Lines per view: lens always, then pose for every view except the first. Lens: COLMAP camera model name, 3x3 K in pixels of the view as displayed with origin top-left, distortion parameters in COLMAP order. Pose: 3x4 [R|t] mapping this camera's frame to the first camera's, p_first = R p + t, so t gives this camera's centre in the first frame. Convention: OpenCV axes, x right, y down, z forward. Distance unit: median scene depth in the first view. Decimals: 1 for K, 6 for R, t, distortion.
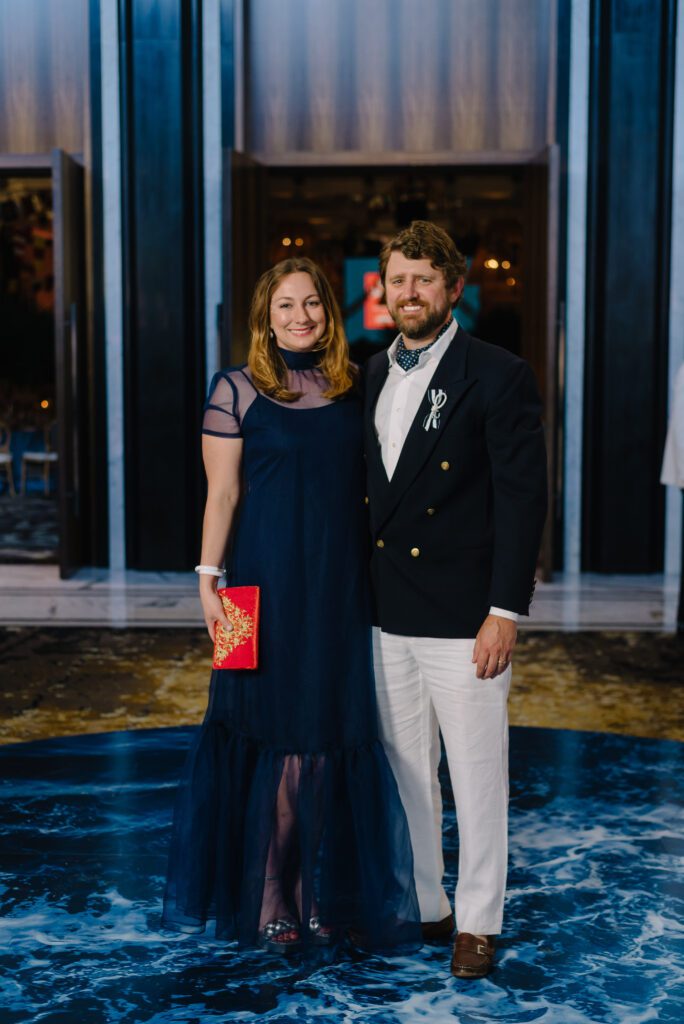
lens RADIAL K [[1381.9, 0, 342.0], [0, 1381.9, 512.0], [0, 0, 1]] dist [-0.003676, 0.036531]
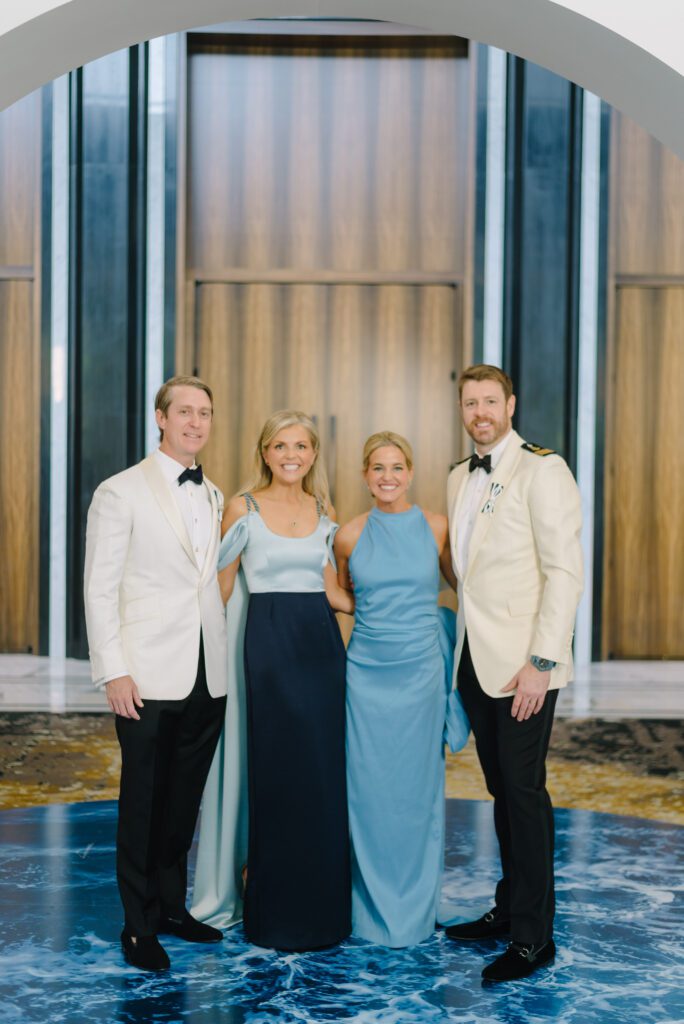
lens RADIAL K [[1381.9, 0, 342.0], [0, 1381.9, 512.0], [0, 0, 1]] dist [-0.003676, 0.036531]
pose [[0.998062, 0.010423, 0.061346, -0.035024], [-0.006055, 0.997460, -0.070972, 0.009662], [-0.061930, 0.070463, 0.995590, -0.164637]]
